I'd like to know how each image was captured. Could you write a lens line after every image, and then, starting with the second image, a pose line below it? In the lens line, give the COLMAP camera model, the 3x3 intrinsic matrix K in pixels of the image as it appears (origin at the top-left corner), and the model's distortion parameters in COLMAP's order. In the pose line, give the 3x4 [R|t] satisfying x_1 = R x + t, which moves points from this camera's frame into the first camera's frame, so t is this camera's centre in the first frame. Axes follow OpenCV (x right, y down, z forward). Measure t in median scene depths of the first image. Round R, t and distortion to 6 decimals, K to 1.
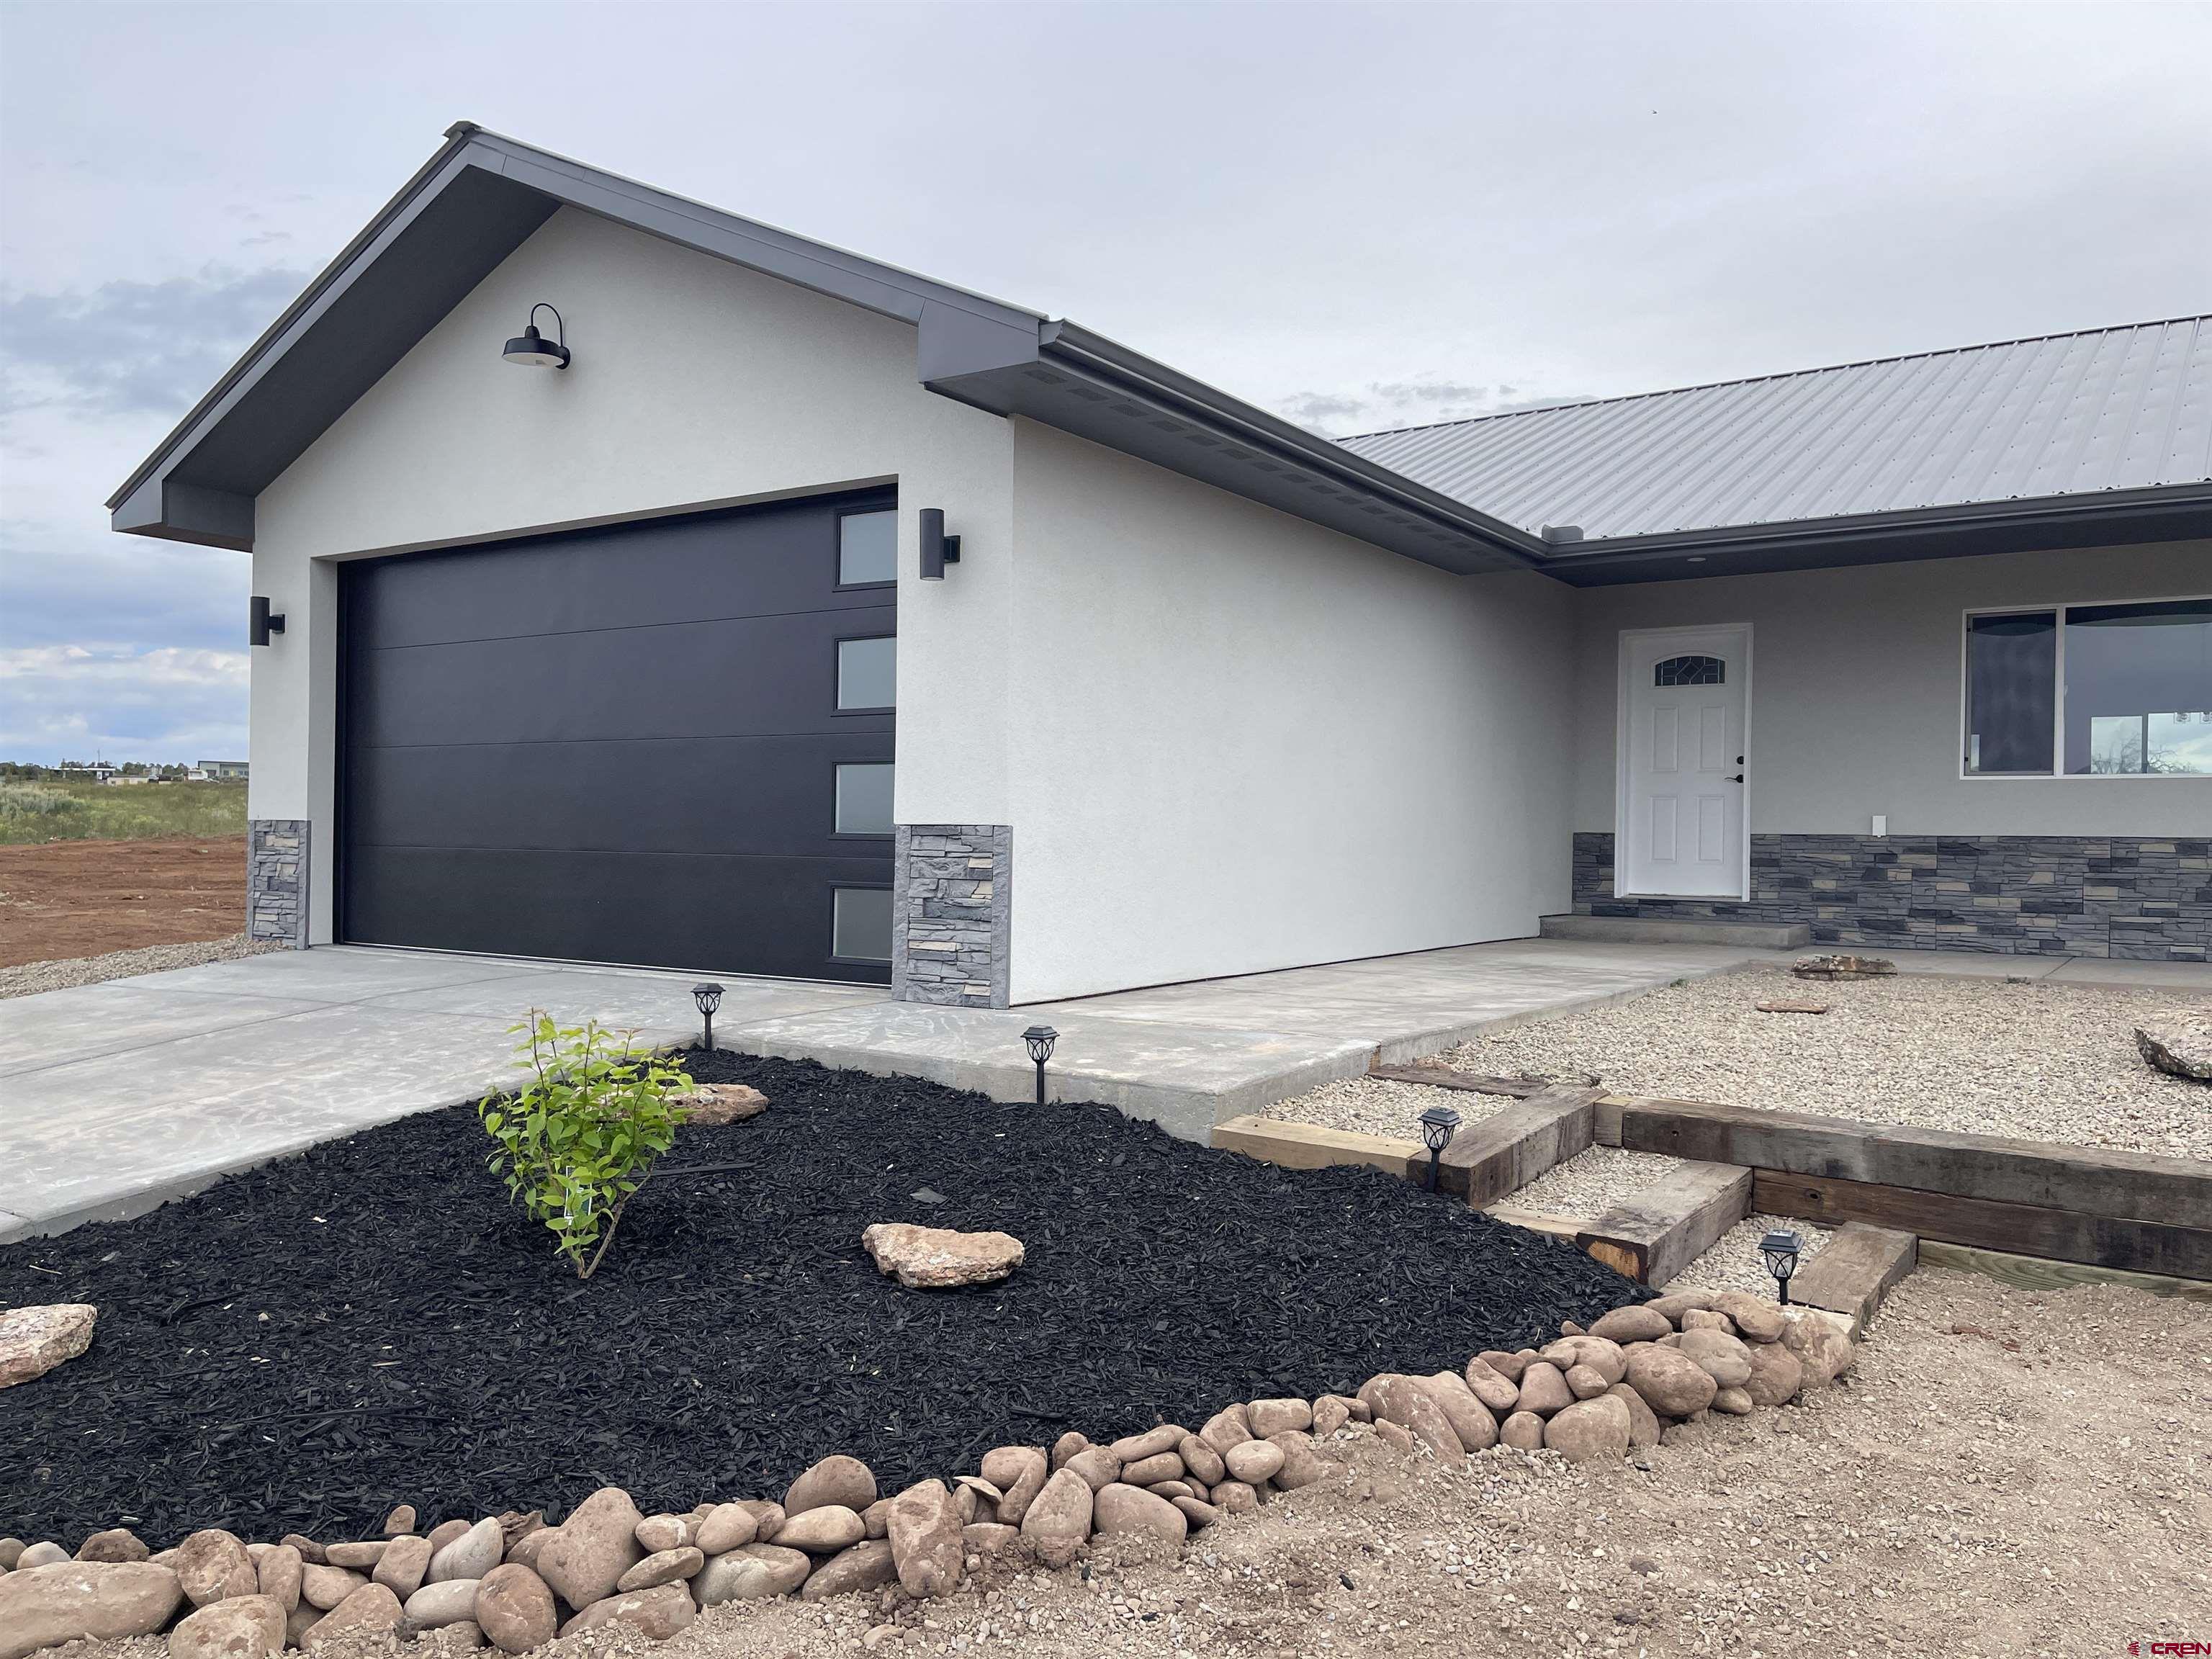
lens RADIAL K [[1643.5, 0, 1088.4], [0, 1643.5, 825.8], [0, 0, 1]] dist [0.057988, -0.067882]
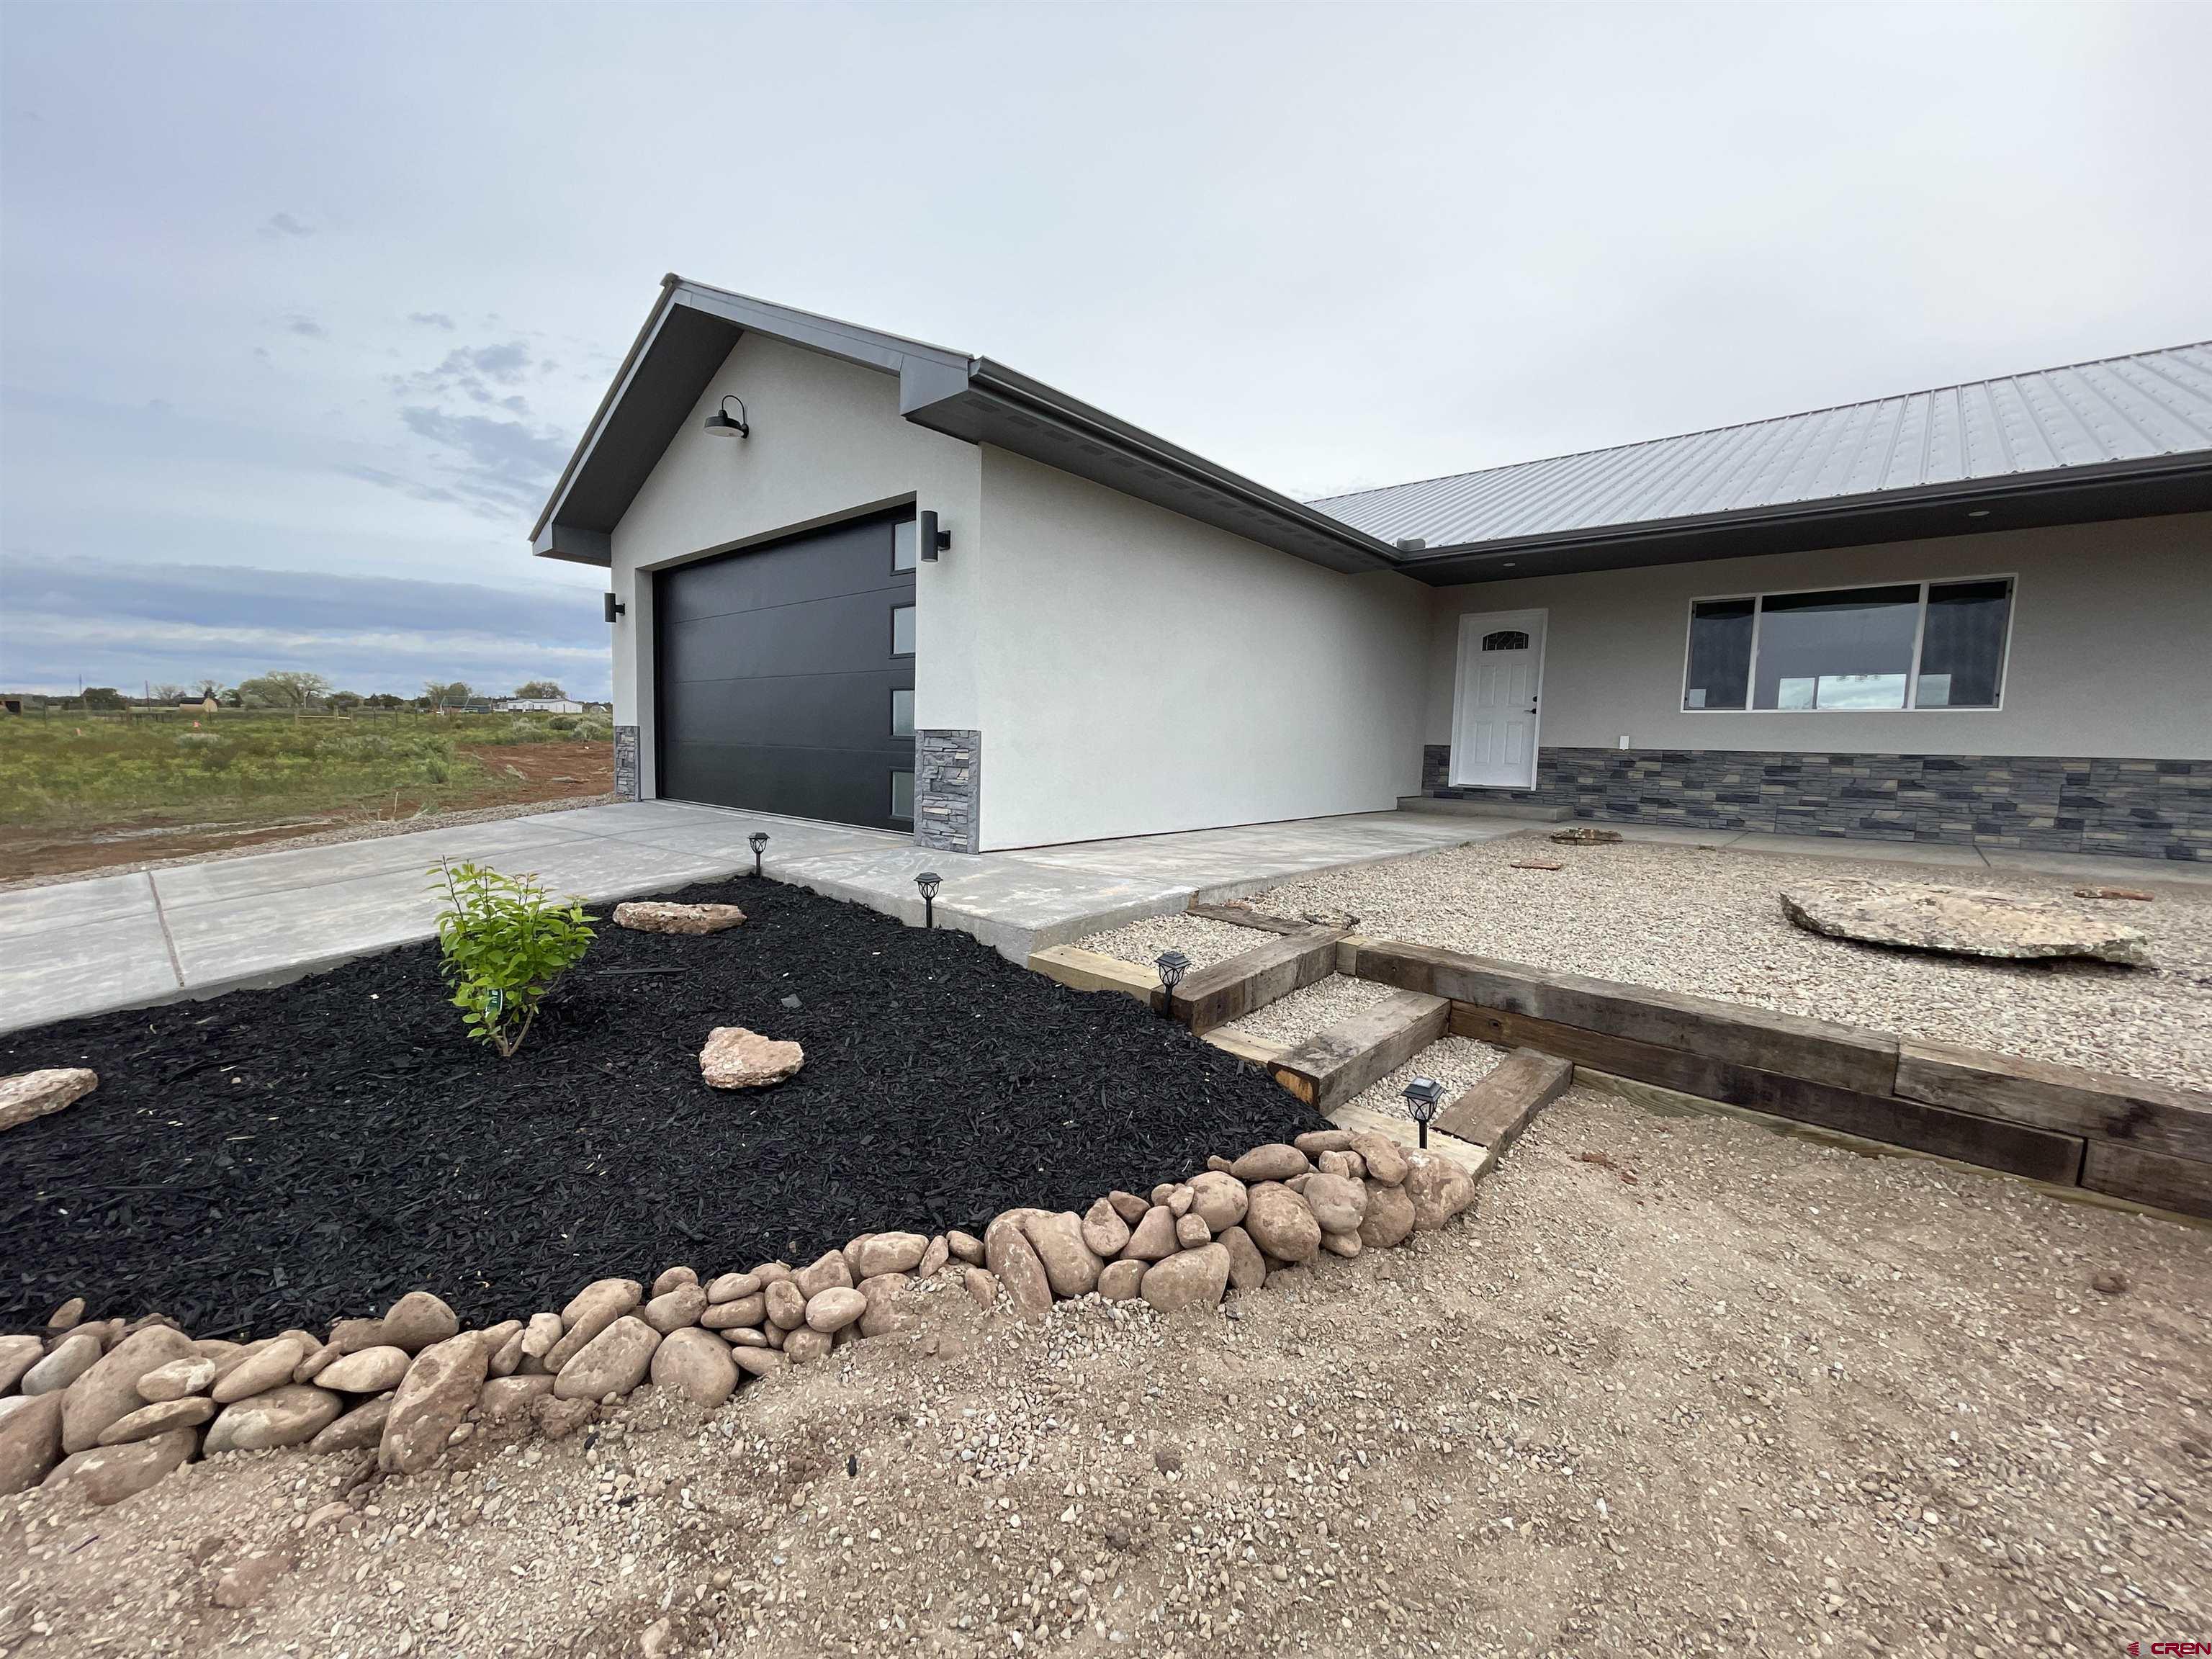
lens RADIAL K [[877.1, 0, 1097.2], [0, 877.1, 824.5], [0, 0, 1]] dist [-0.007946, 0.001566]
pose [[0.992699, 0.024590, -0.118085, 0.204031], [-0.013268, 0.995319, 0.095726, 0.009559], [0.119886, -0.093461, 0.988379, 0.304662]]
